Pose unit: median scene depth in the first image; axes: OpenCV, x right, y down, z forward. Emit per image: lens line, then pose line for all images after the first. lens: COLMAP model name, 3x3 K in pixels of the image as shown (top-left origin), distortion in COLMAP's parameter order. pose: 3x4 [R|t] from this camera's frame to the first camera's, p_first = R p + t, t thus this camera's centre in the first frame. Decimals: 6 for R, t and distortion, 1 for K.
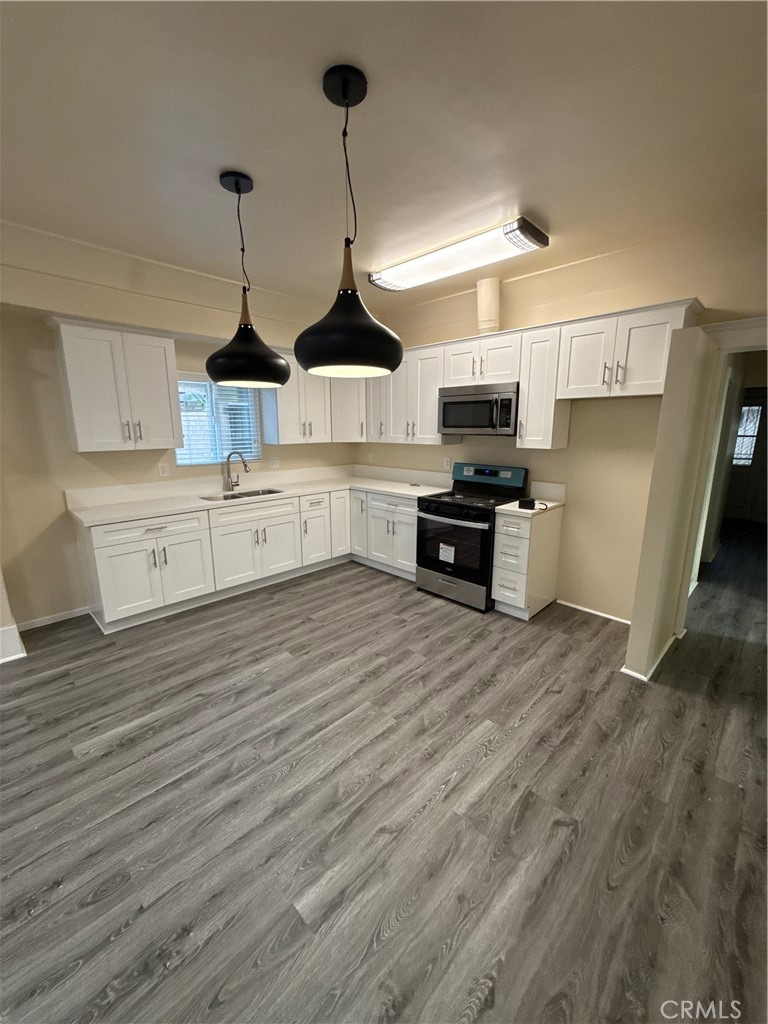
lens RADIAL K [[409.1, 0, 382.4], [0, 409.1, 512.2], [0, 0, 1]] dist [-0.002226, 0.000668]
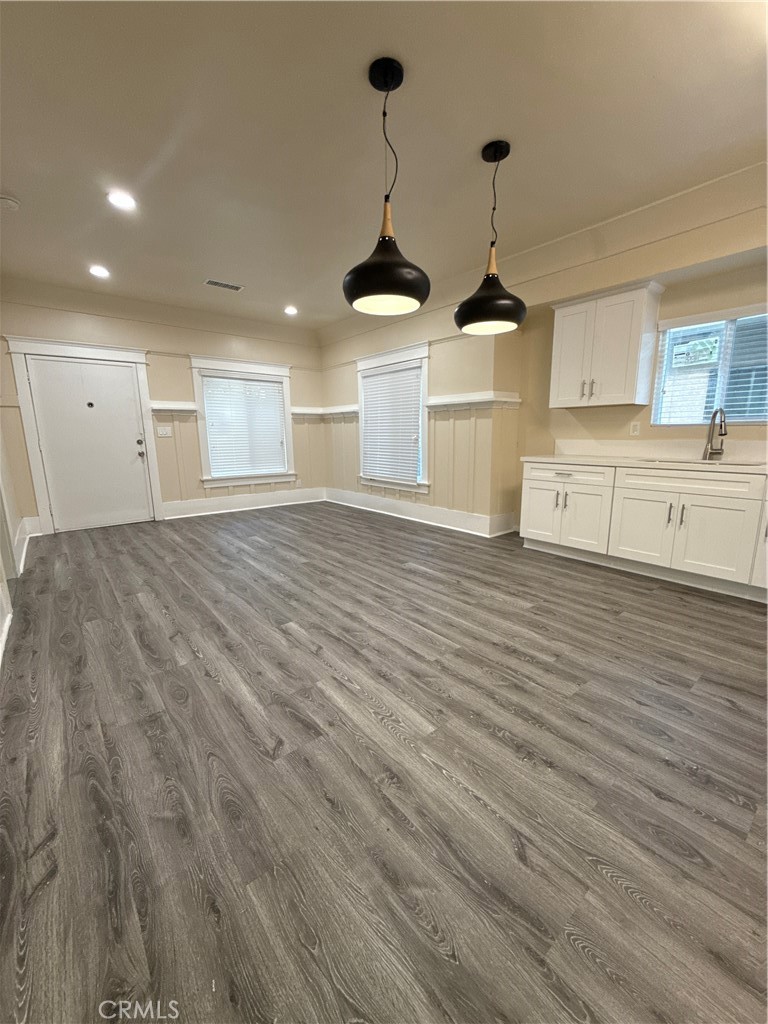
lens RADIAL K [[409.1, 0, 382.4], [0, 409.1, 512.2], [0, 0, 1]] dist [-0.002226, 0.000668]
pose [[-0.107894, 0.196536, -0.974542, 0.696328], [-0.194951, 0.957050, 0.214592, -0.003864], [0.974860, 0.213141, -0.064945, 0.668604]]
